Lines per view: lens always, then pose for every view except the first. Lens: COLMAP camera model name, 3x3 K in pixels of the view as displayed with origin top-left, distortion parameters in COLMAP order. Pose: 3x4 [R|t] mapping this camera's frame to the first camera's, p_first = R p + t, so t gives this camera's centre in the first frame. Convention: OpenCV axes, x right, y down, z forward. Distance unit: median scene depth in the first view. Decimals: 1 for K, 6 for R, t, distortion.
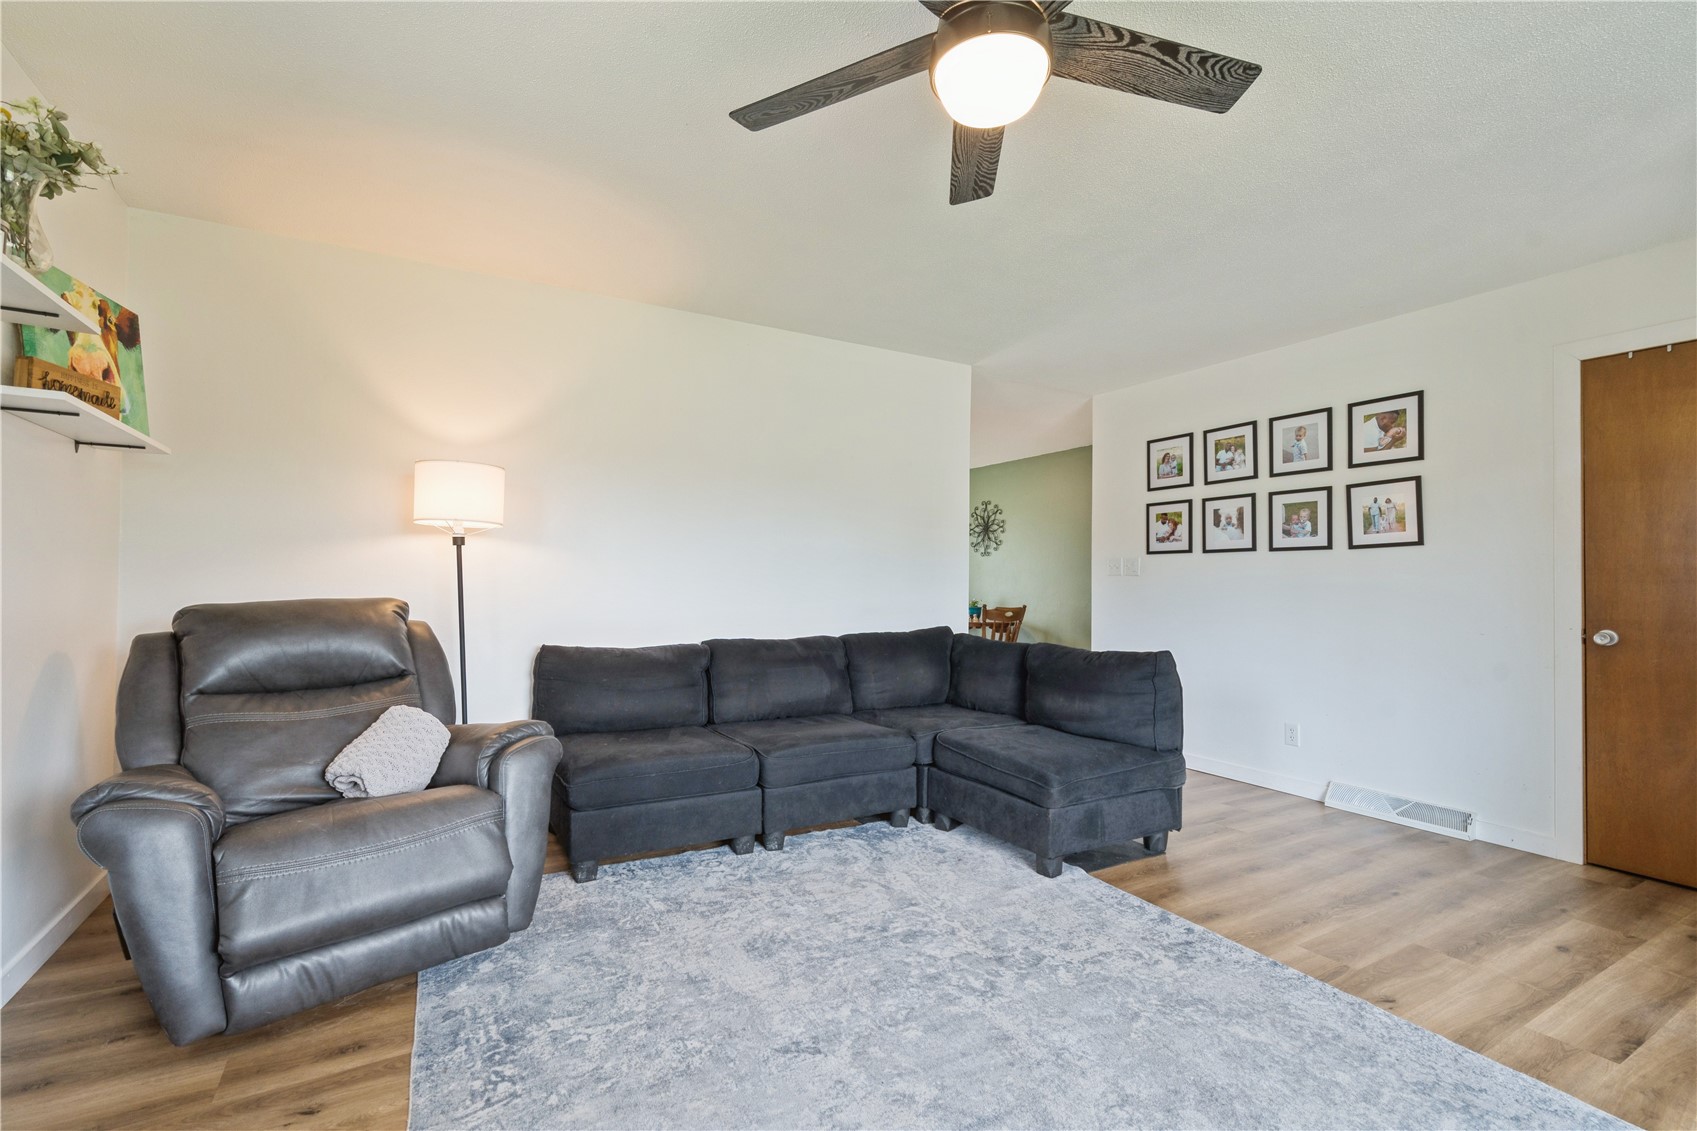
lens RADIAL K [[765.5, 0, 849.1], [0, 765.5, 575.2], [0, 0, 1]] dist [-0.008842, 0.001439]
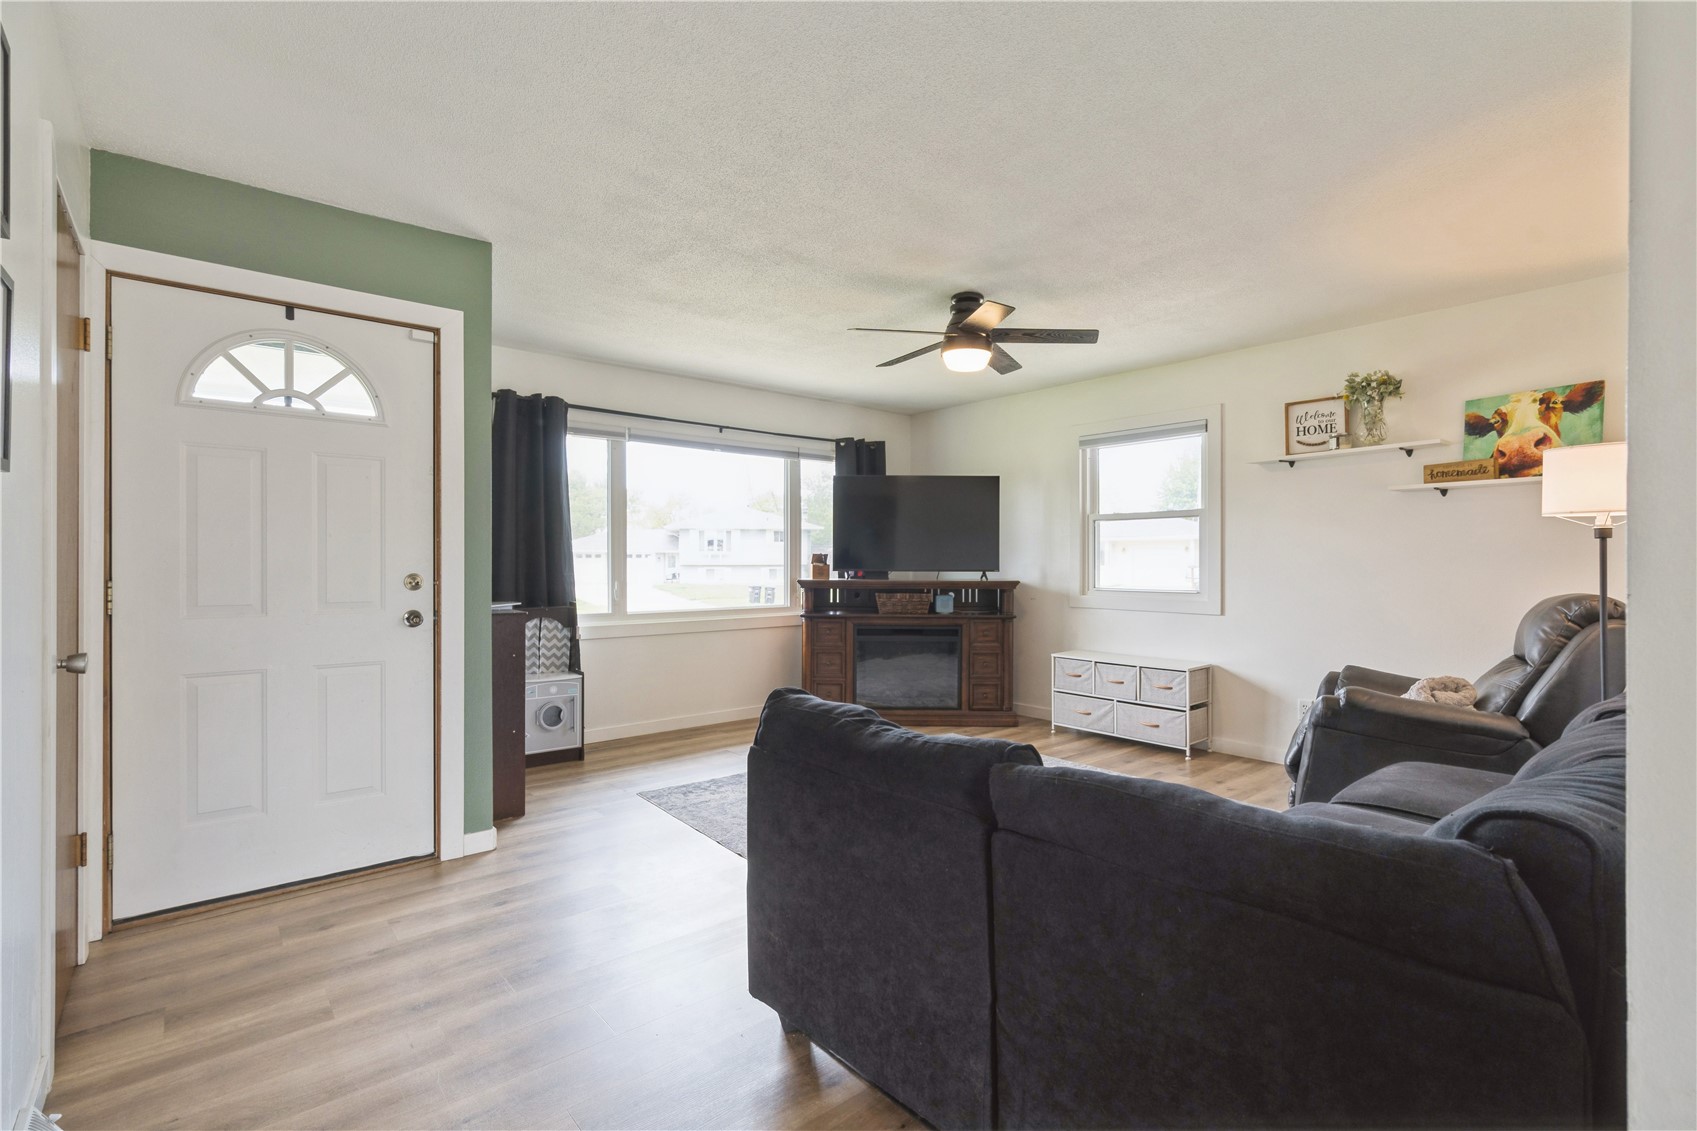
lens RADIAL K [[765.5, 0, 853.4], [0, 765.5, 560.3], [0, 0, 1]] dist [-0.008842, 0.001439]
pose [[-0.983377, -0.010180, -0.181292, 0.532827], [-0.007850, 0.999877, -0.013562, 0.005221], [0.181407, -0.011913, -0.983336, 1.816073]]
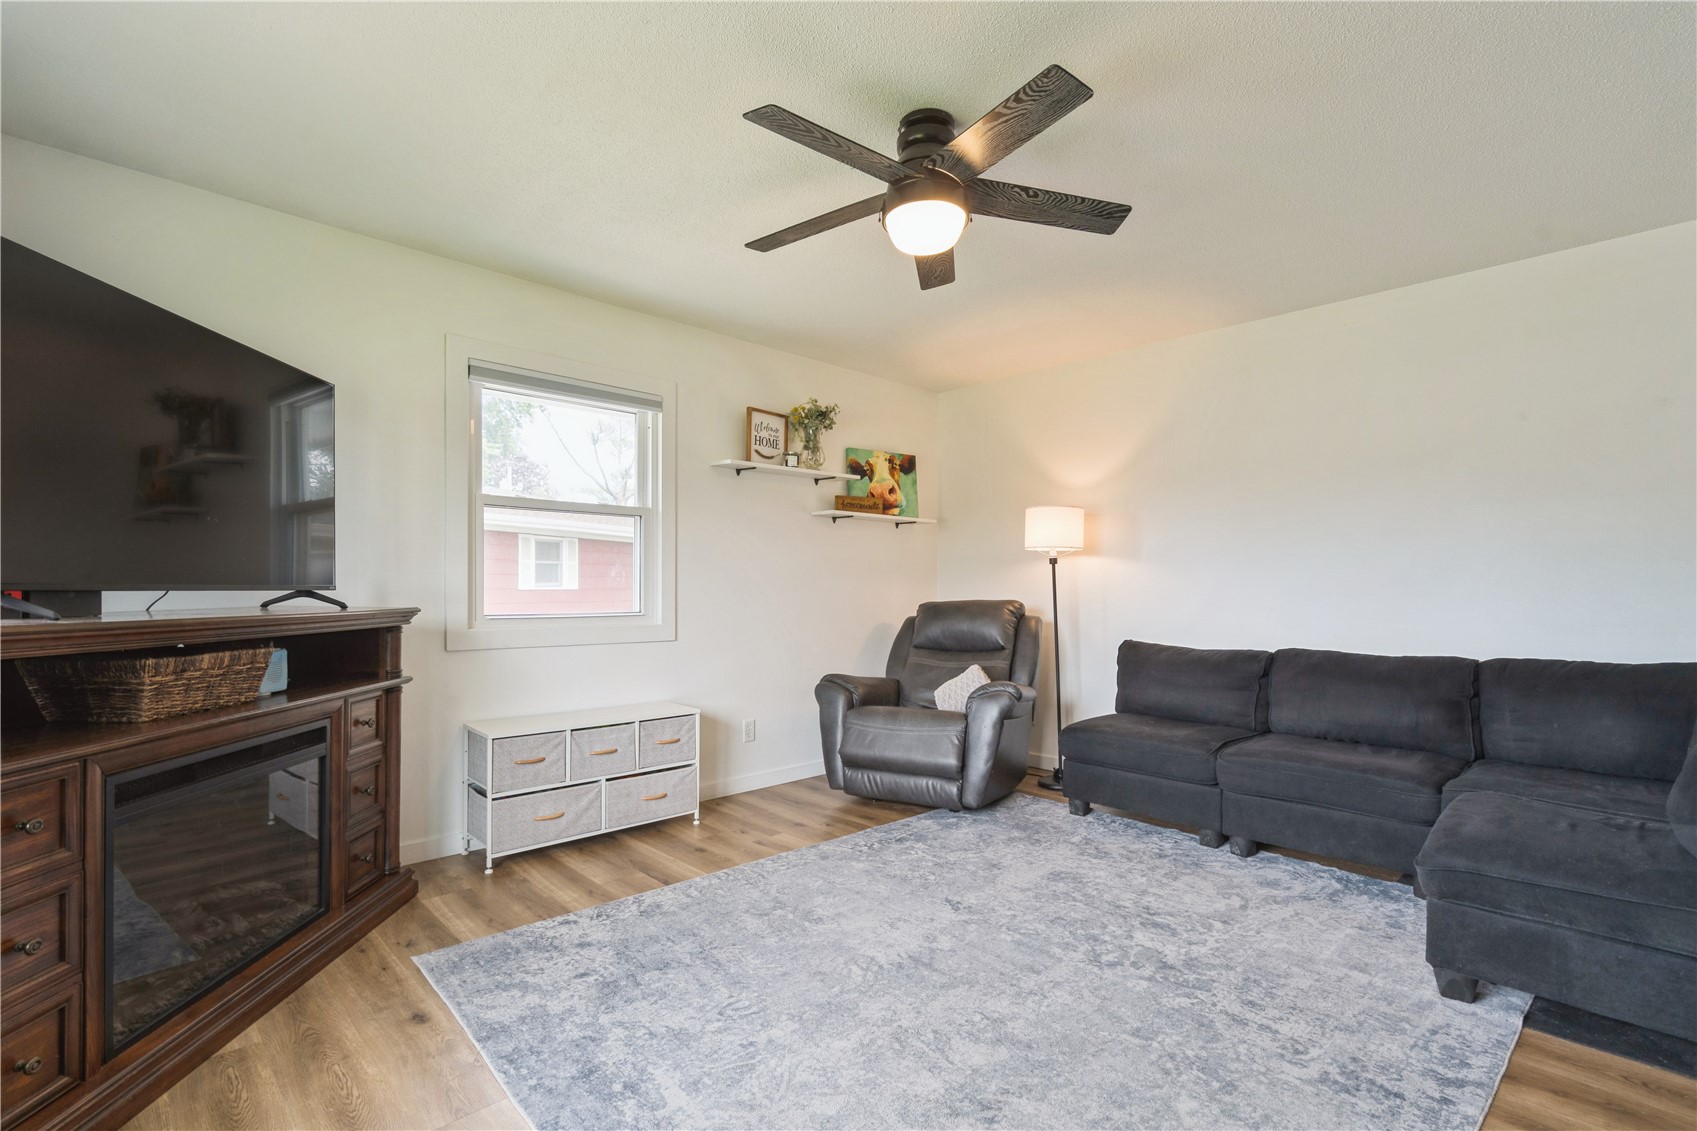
lens RADIAL K [[765.5, 0, 828.0], [0, 765.5, 599.5], [0, 0, 1]] dist [-0.008842, 0.001439]
pose [[0.228189, 0.007213, -0.973590, 0.838557], [0.006880, 0.999936, 0.009021, 0.012205], [0.973593, -0.008756, 0.228125, 0.278512]]
